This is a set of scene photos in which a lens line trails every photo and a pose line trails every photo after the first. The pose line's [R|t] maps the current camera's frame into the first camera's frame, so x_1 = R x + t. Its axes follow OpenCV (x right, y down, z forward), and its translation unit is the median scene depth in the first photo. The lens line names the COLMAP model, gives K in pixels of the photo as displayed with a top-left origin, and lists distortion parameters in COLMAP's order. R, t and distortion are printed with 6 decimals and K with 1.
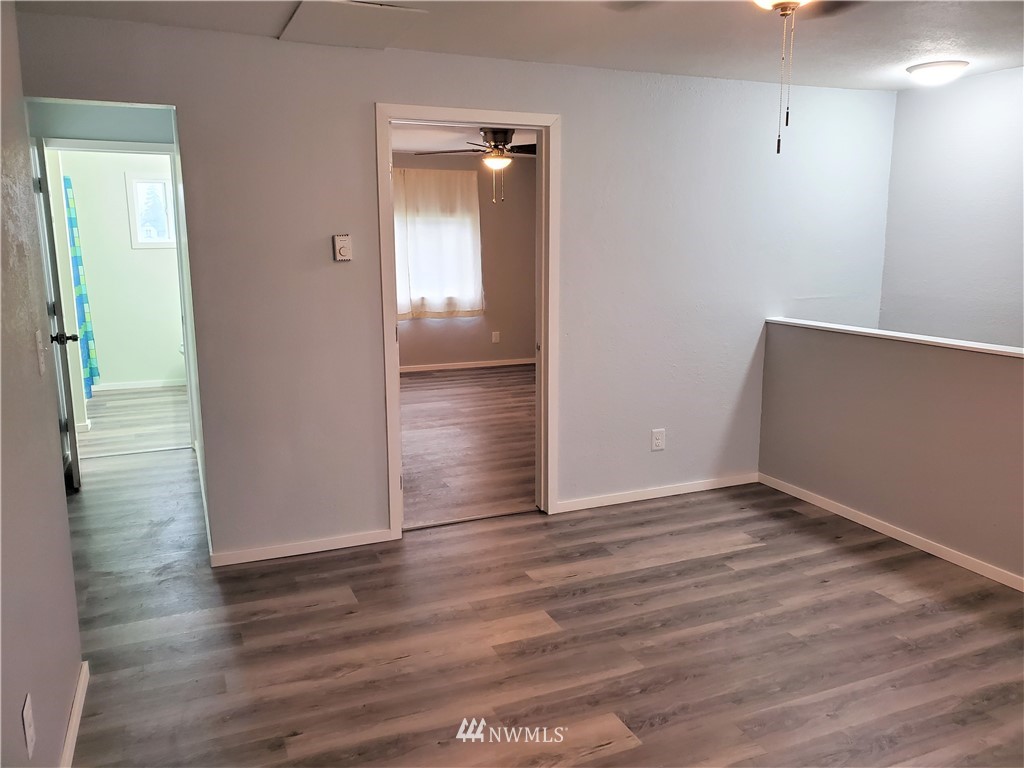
lens RADIAL K [[807.8, 0, 516.4], [0, 807.8, 383.7], [0, 0, 1]] dist [0.015154, 0.013739]
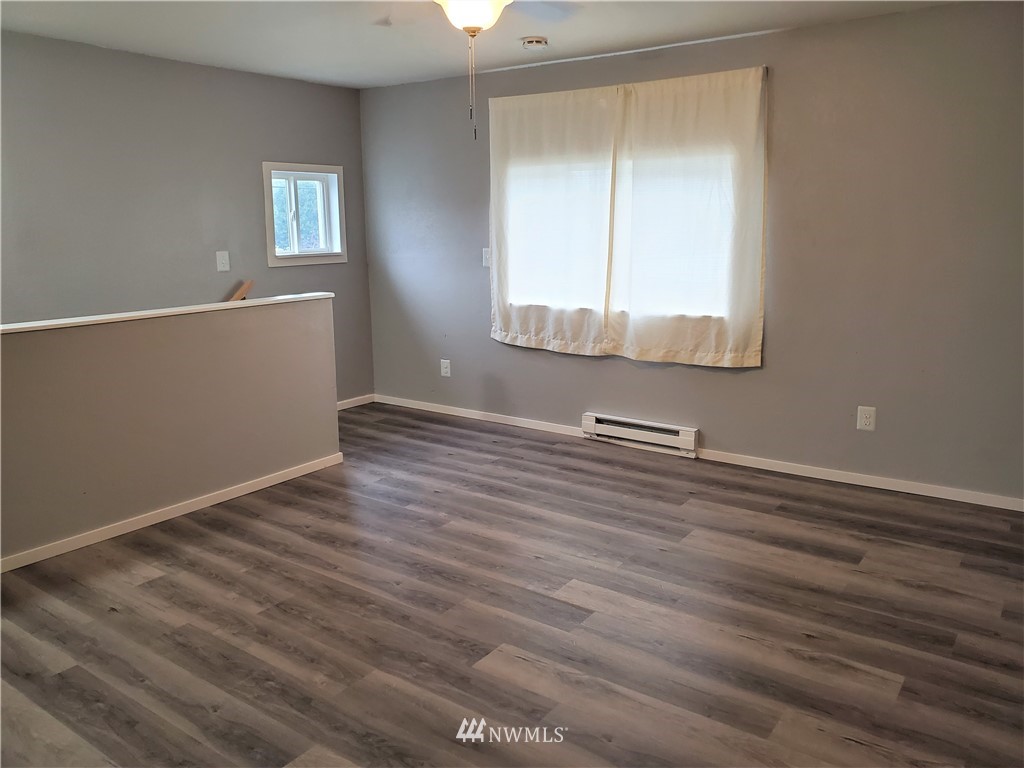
lens RADIAL K [[807.8, 0, 512.3], [0, 807.8, 380.9], [0, 0, 1]] dist [0.015154, 0.013739]
pose [[-0.498867, -0.157511, 0.852245, -0.579118], [0.178513, 0.943586, 0.278887, -0.162666], [-0.848095, 0.291265, -0.442607, 1.069839]]
